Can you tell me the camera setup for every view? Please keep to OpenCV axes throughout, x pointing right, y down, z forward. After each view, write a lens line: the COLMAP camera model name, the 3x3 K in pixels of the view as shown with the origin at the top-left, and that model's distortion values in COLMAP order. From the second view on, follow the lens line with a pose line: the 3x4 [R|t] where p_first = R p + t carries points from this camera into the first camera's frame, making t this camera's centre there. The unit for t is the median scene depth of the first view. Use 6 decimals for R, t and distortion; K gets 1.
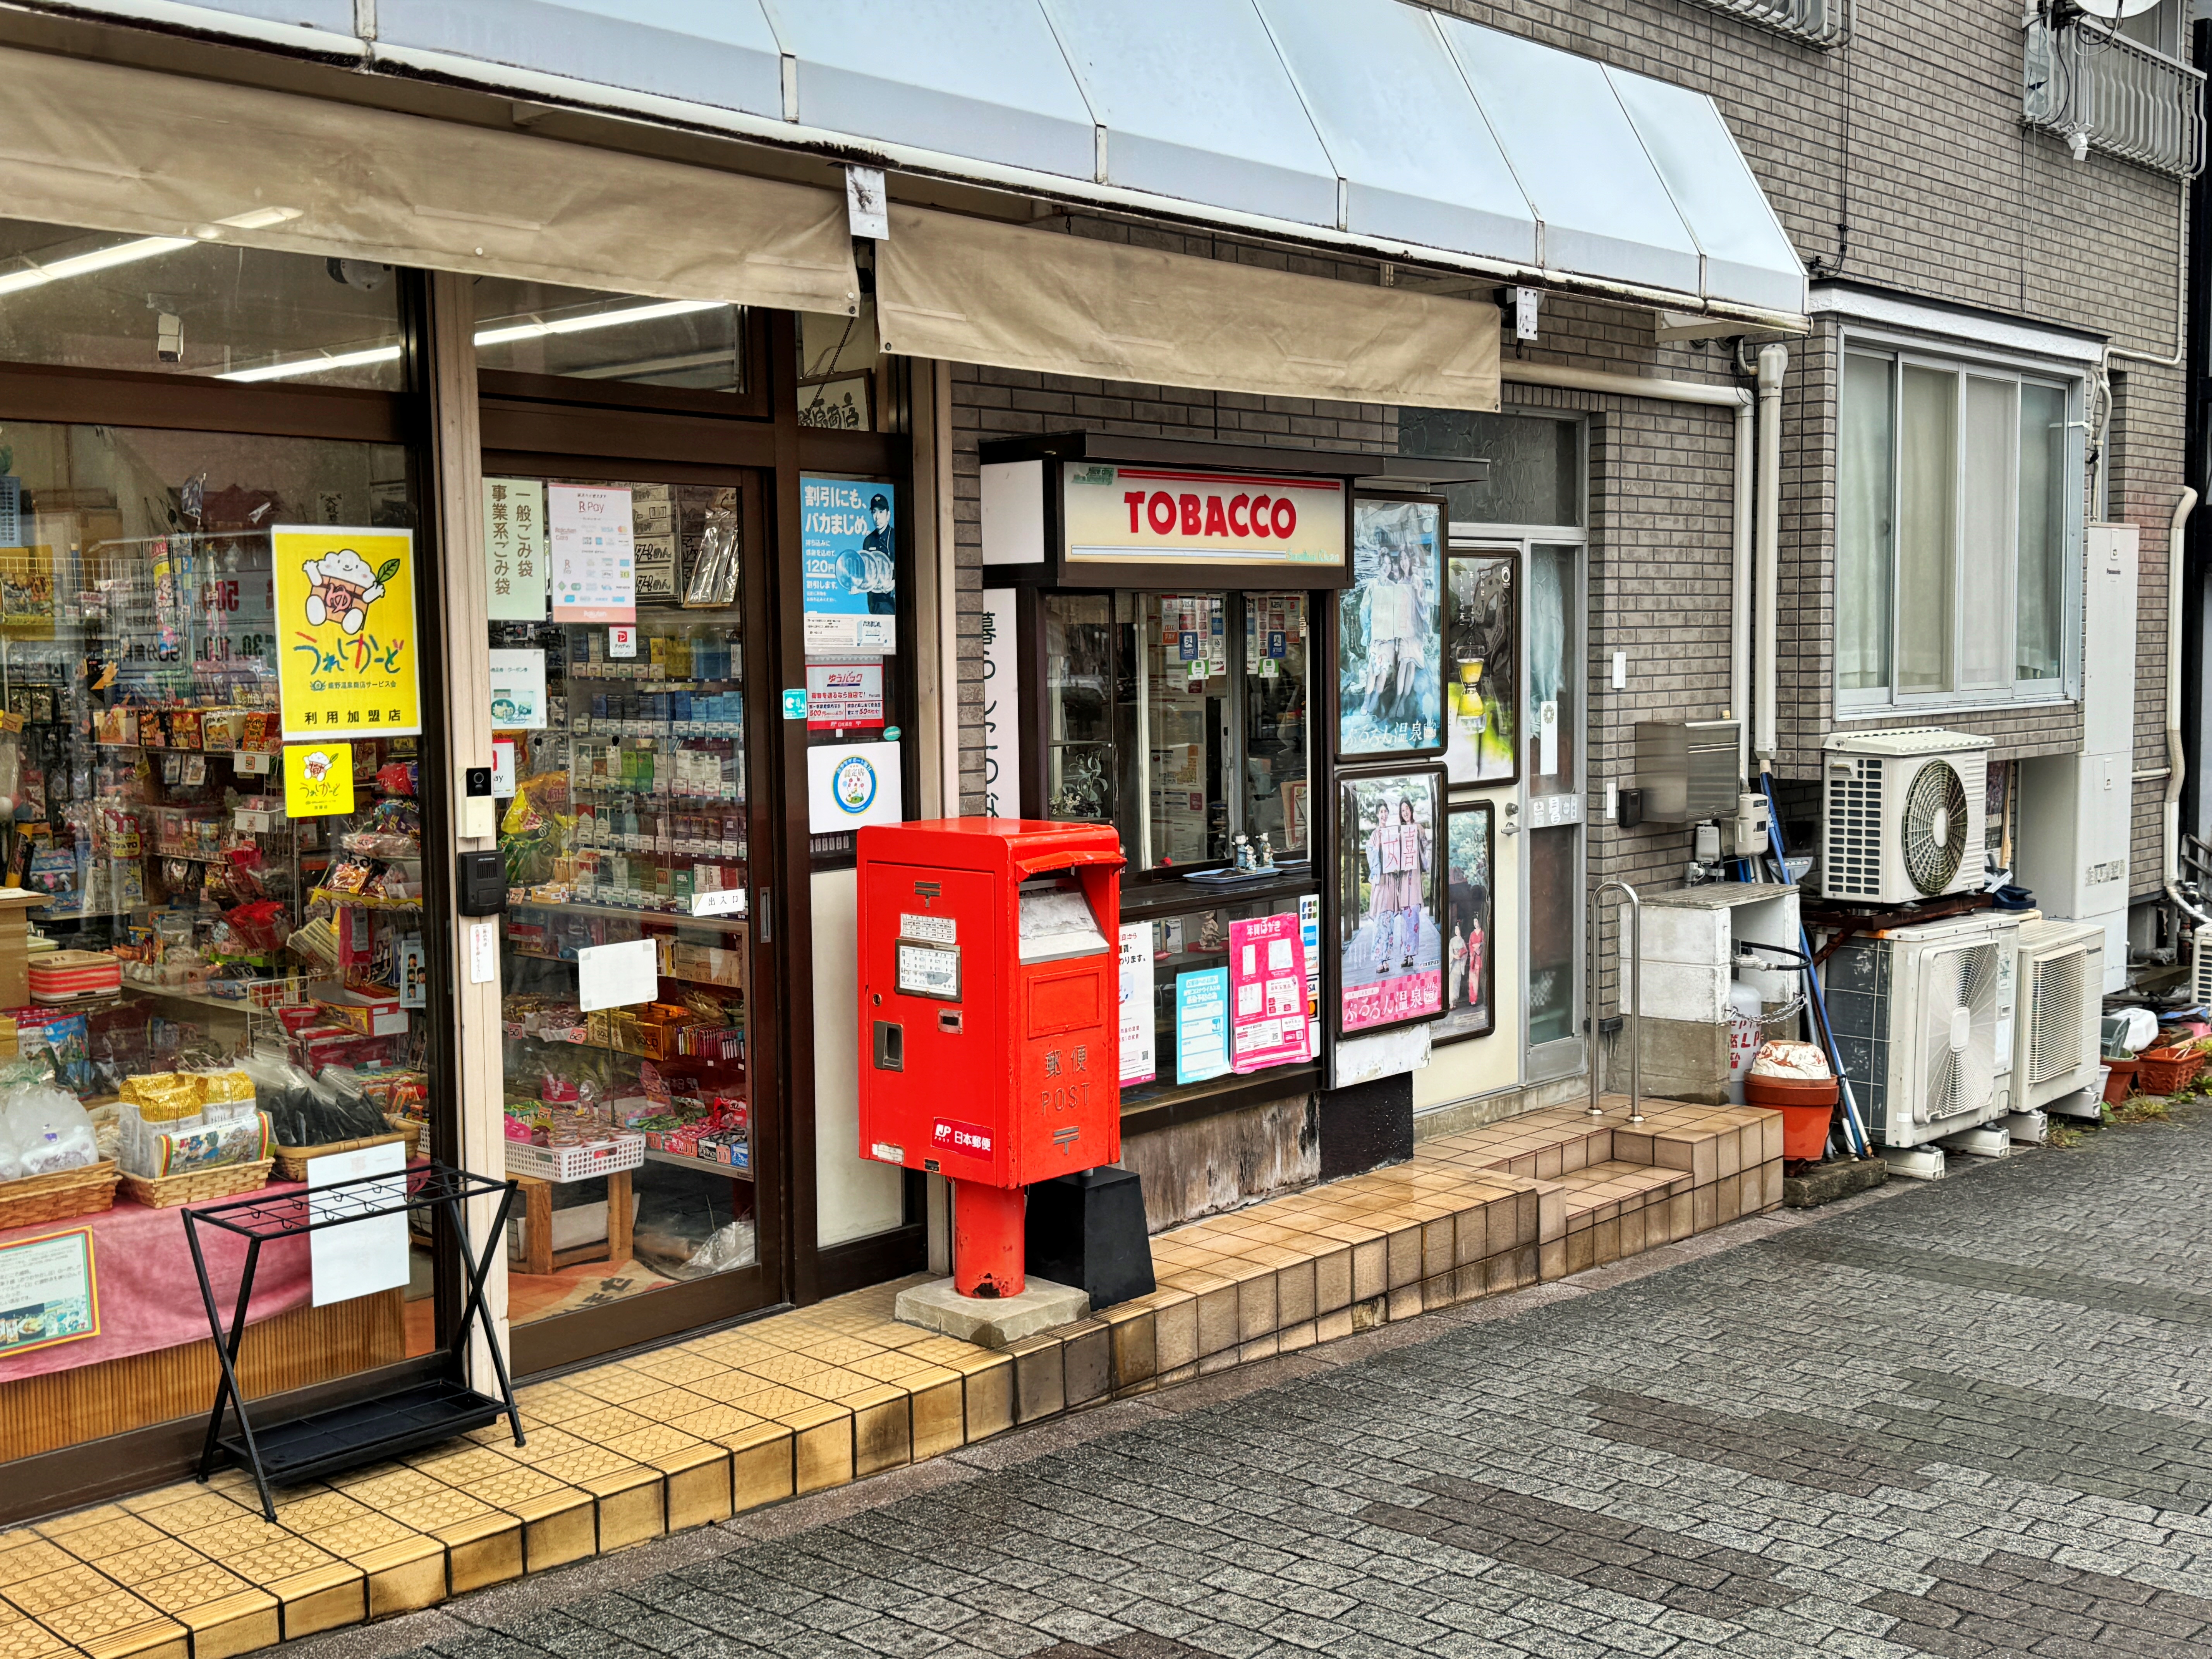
lens RADIAL K [[2381.7, 0, 1102.1], [0, 2381.7, 836.9], [0, 0, 1]] dist [0.010906, 0.000000]
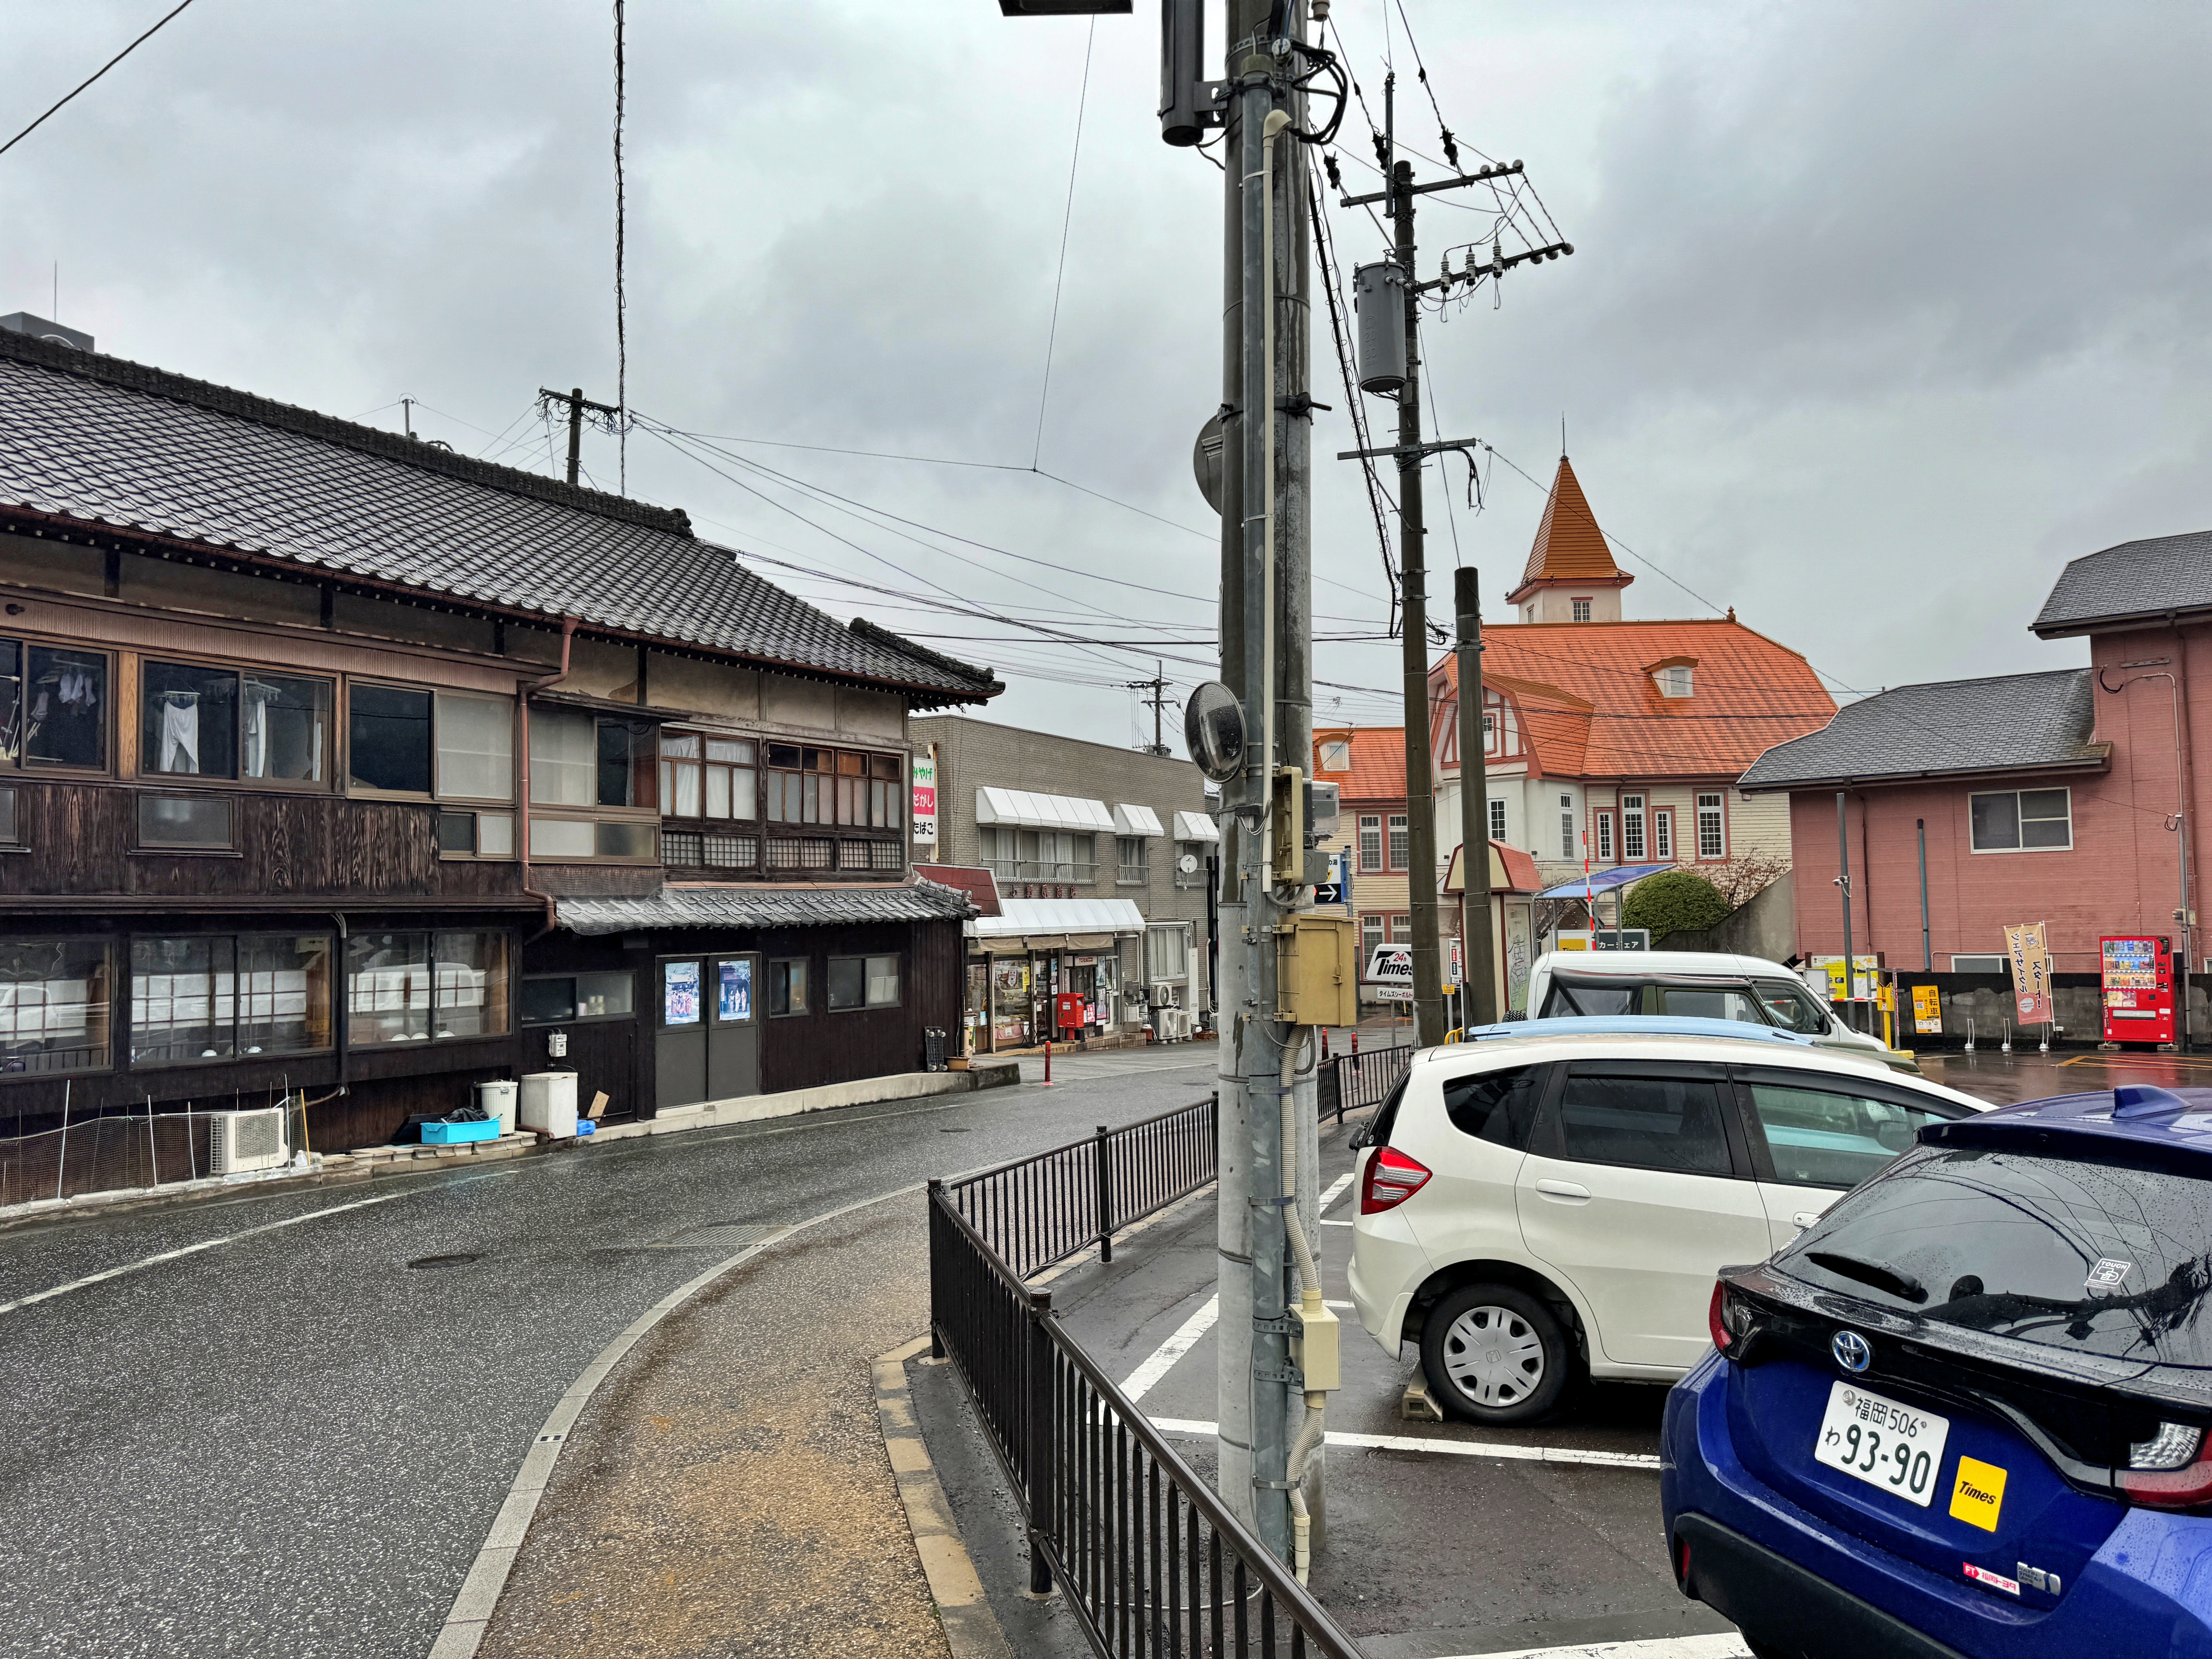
lens RADIAL K [[1564.5, 0, 1096.9], [0, 1564.5, 832.8], [0, 0, 1]] dist [0.009327, -0.000392]
pose [[0.964701, 0.012351, 0.263059, -1.292276], [0.025235, 0.989967, -0.139024, 0.188390], [-0.262137, 0.140755, 0.954711, -4.151519]]
